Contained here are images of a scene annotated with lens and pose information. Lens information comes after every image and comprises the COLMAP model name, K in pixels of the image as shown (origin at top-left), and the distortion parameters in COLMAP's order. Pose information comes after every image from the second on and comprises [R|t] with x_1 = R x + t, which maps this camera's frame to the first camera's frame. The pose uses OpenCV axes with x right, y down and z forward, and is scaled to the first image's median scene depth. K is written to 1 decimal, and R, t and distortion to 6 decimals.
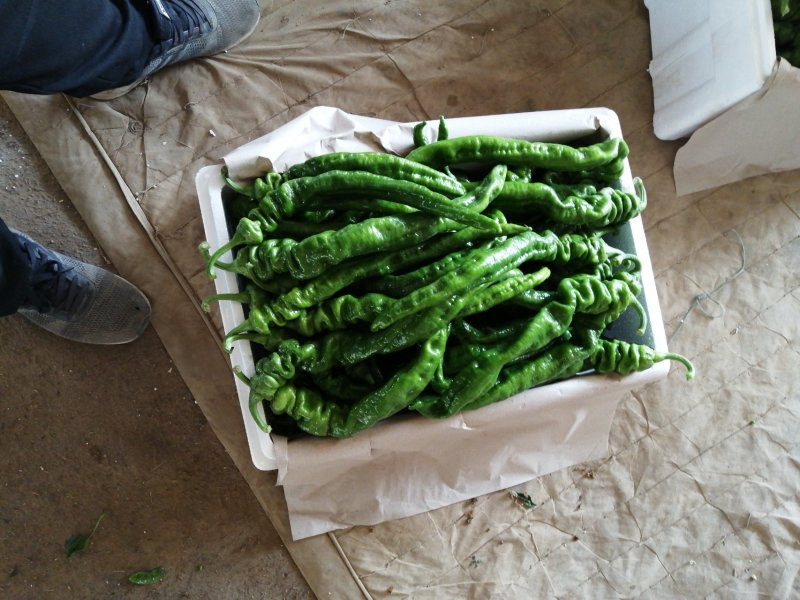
lens RADIAL K [[613.2, 0, 400.0], [0, 613.2, 300.0], [0, 0, 1]] dist [-0.001813, -0.005872]
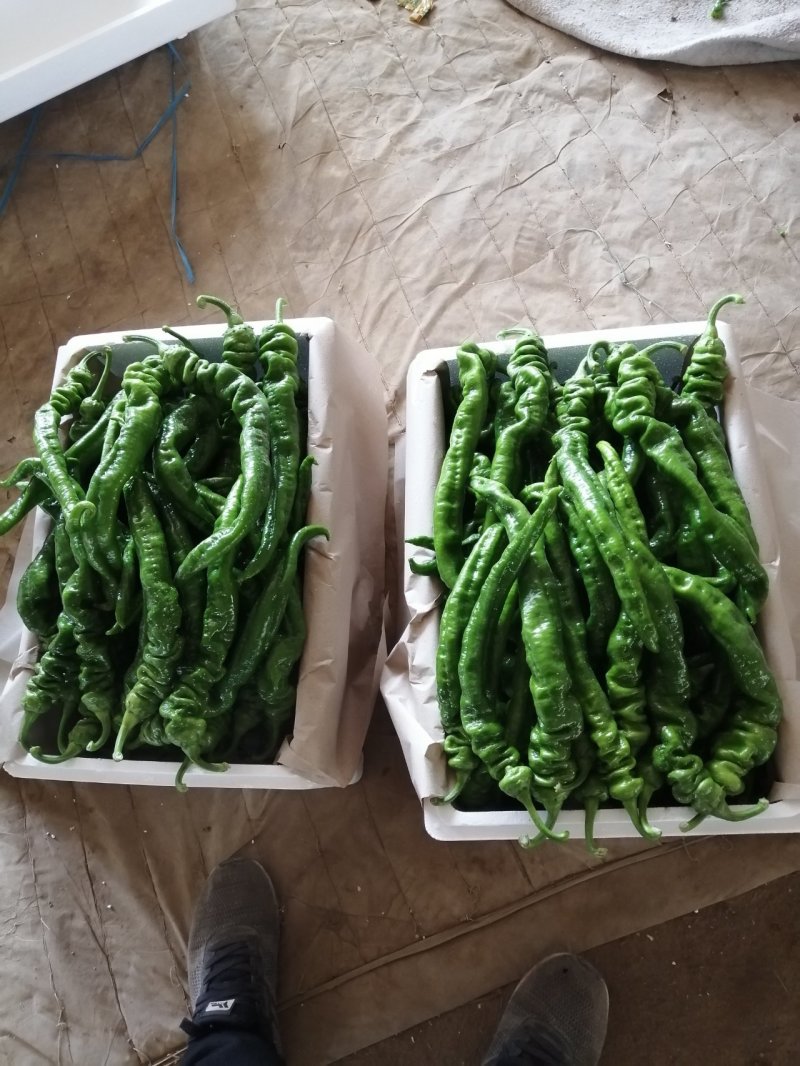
lens RADIAL K [[817.0, 0, 400.0], [0, 817.0, 533.0], [0, 0, 1]] dist [-0.001813, -0.005872]
pose [[0.150988, -0.979612, 0.132528, -0.082718], [0.979442, 0.130106, -0.154163, -0.135314], [0.133777, 0.153080, 0.979117, -0.160098]]
